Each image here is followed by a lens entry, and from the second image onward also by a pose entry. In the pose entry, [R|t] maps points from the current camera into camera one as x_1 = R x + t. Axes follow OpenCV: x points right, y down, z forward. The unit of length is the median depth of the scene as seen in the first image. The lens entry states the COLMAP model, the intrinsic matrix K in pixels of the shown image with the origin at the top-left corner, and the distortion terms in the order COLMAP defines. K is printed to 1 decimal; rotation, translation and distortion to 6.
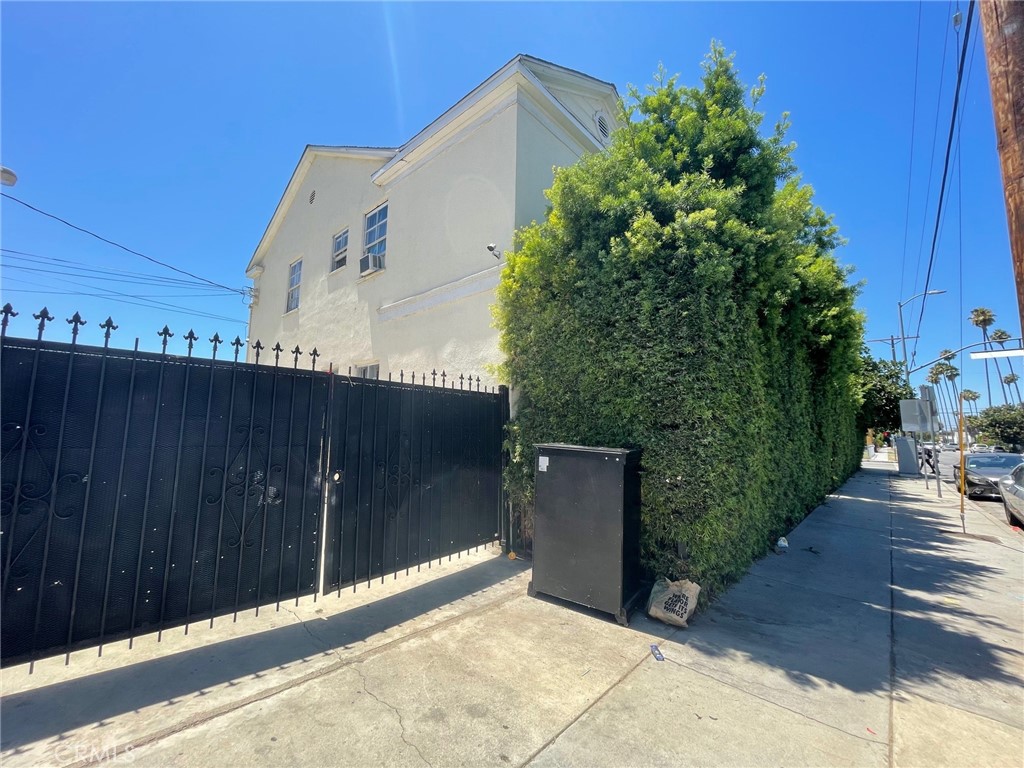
lens RADIAL K [[414.7, 0, 505.4], [0, 414.7, 384.8], [0, 0, 1]] dist [-0.001685, 0.000416]
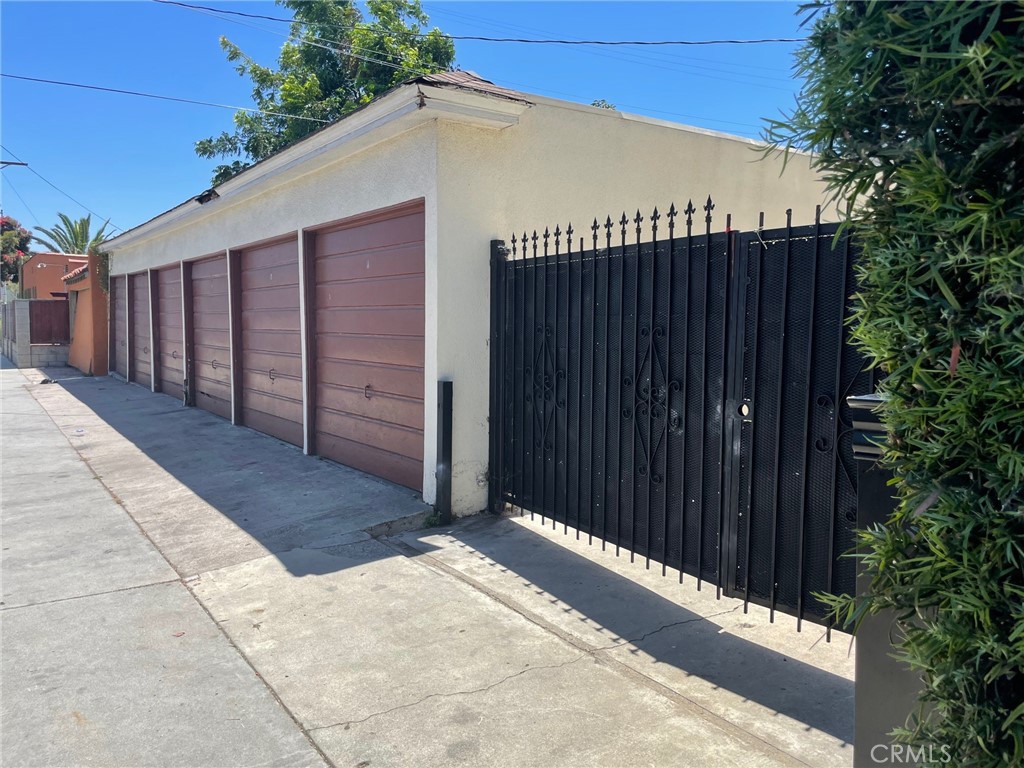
lens RADIAL K [[757.6, 0, 512.0], [0, 757.6, 384.0], [0, 0, 1]] dist [0.004544, -0.003031]
pose [[-0.192741, 0.057555, -0.979560, 0.812227], [0.083638, 0.995609, 0.042041, 0.124107], [0.977679, -0.073826, -0.196709, 1.034286]]
